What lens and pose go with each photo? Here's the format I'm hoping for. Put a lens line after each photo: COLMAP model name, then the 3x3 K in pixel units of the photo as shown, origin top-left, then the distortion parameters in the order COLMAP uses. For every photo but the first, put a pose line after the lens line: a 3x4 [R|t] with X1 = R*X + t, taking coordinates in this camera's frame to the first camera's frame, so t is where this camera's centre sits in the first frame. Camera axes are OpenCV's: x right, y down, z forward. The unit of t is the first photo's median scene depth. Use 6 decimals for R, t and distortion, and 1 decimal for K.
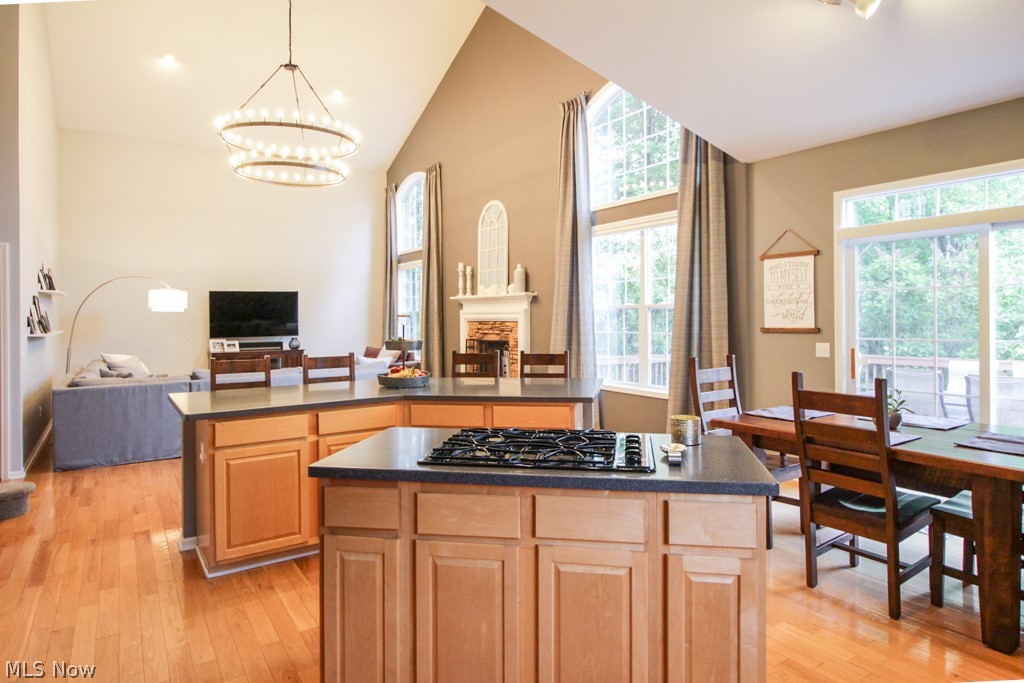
lens RADIAL K [[581.2, 0, 511.3], [0, 581.2, 313.1], [0, 0, 1]] dist [-0.003597, -0.000487]
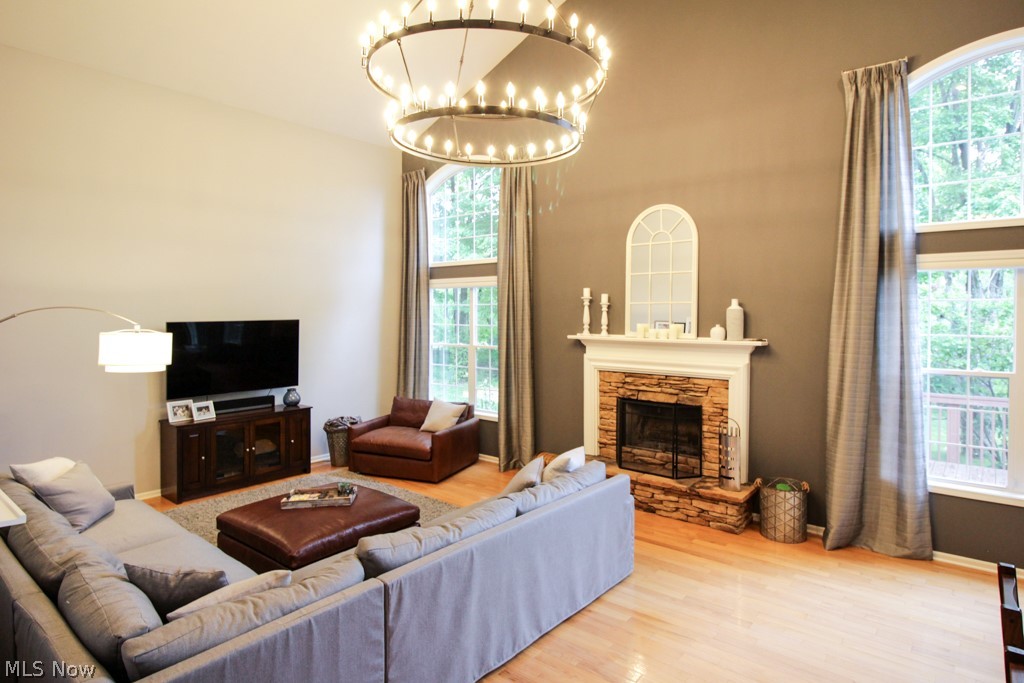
lens RADIAL K [[581.2, 0, 512.5], [0, 581.2, 316.7], [0, 0, 1]] dist [-0.003597, -0.000487]
pose [[0.960746, 0.005192, 0.277379, -0.369750], [-0.008912, 0.999886, 0.012152, -0.058694], [-0.277285, -0.014148, 0.960684, 0.345393]]
